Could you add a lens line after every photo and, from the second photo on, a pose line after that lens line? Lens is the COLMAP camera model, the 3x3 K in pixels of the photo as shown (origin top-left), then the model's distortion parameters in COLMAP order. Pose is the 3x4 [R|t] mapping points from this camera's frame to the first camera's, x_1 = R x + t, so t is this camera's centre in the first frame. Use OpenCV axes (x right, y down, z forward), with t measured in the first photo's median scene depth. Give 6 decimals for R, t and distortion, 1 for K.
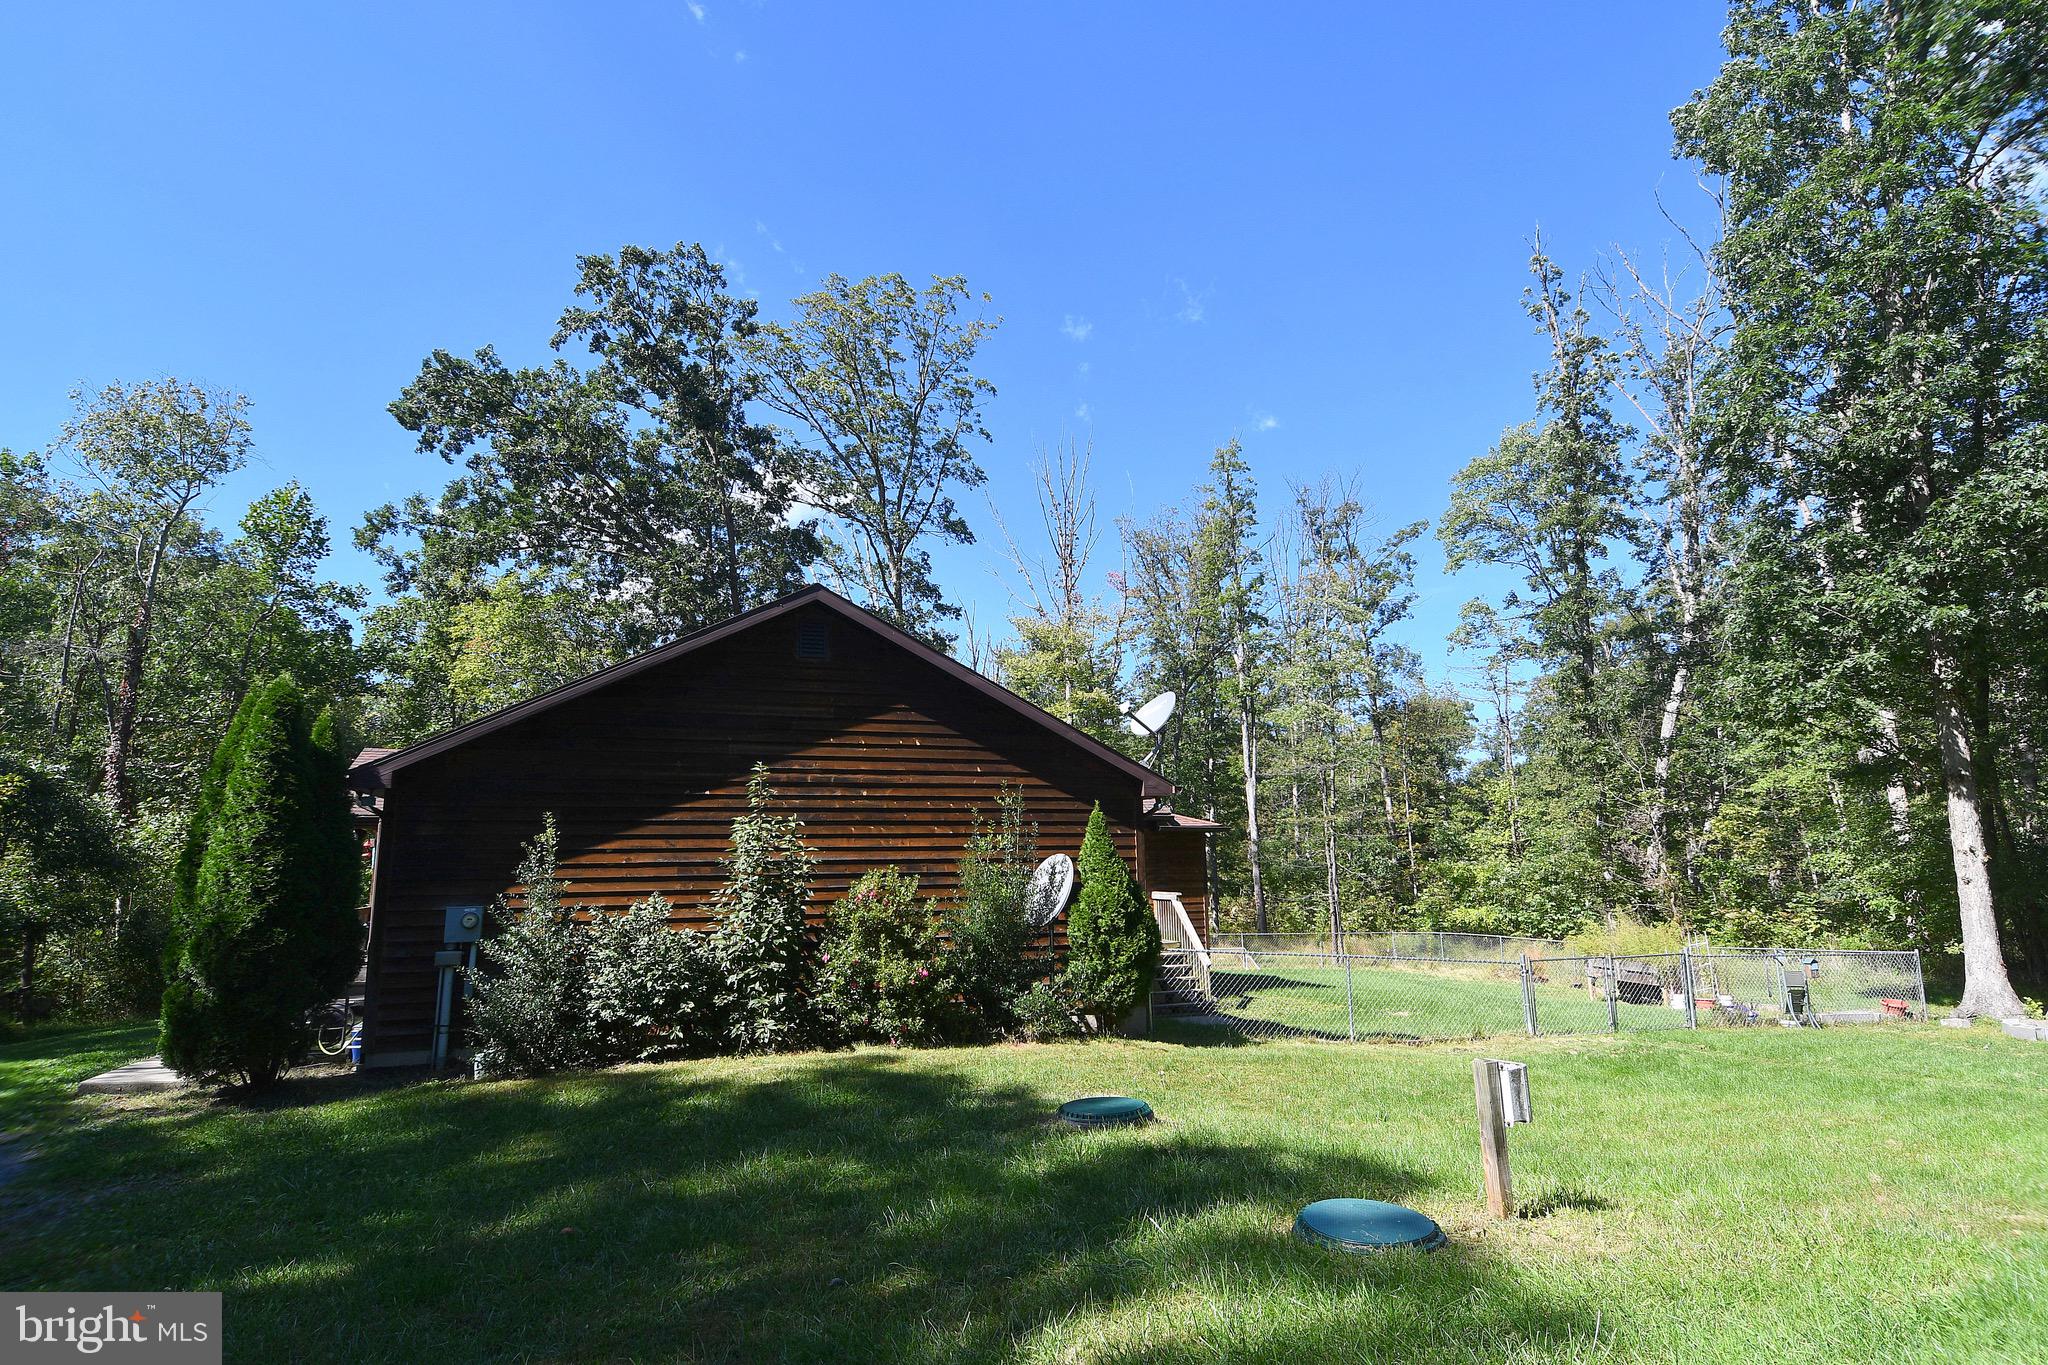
lens RADIAL K [[1052.8, 0, 1028.2], [0, 1052.8, 679.9], [0, 0, 1]] dist [0.055196, -0.061692]
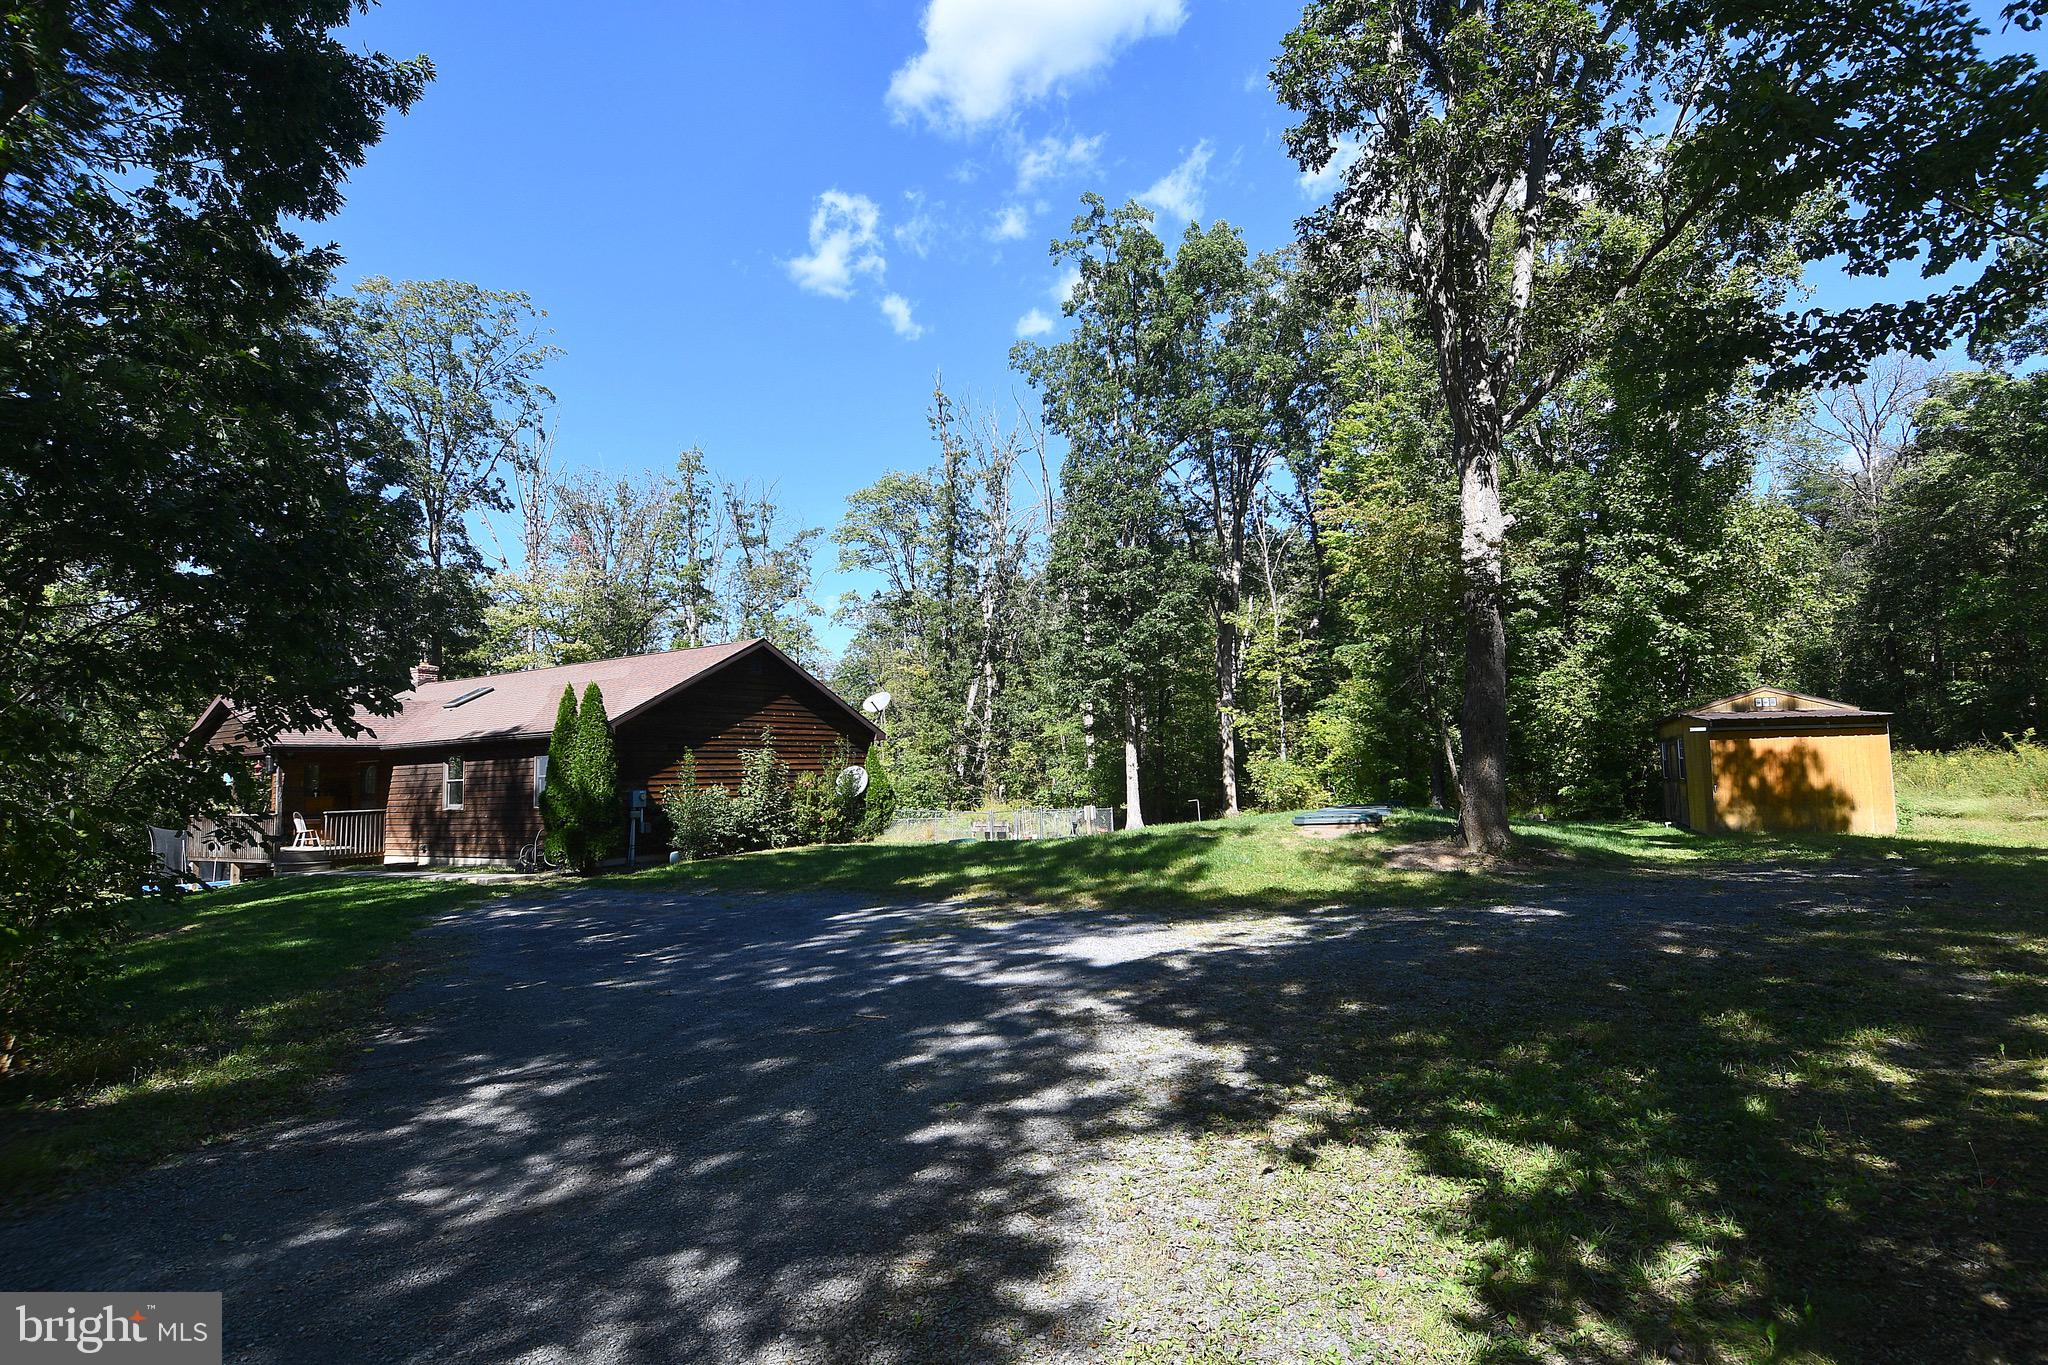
lens RADIAL K [[1048.4, 0, 1026.0], [0, 1048.4, 676.4], [0, 0, 1]] dist [0.049675, -0.057176]
pose [[0.781411, 0.048099, 0.622161, -0.722384], [-0.087132, 0.995668, 0.032459, -0.085888], [-0.617904, -0.079574, 0.782216, -0.636042]]
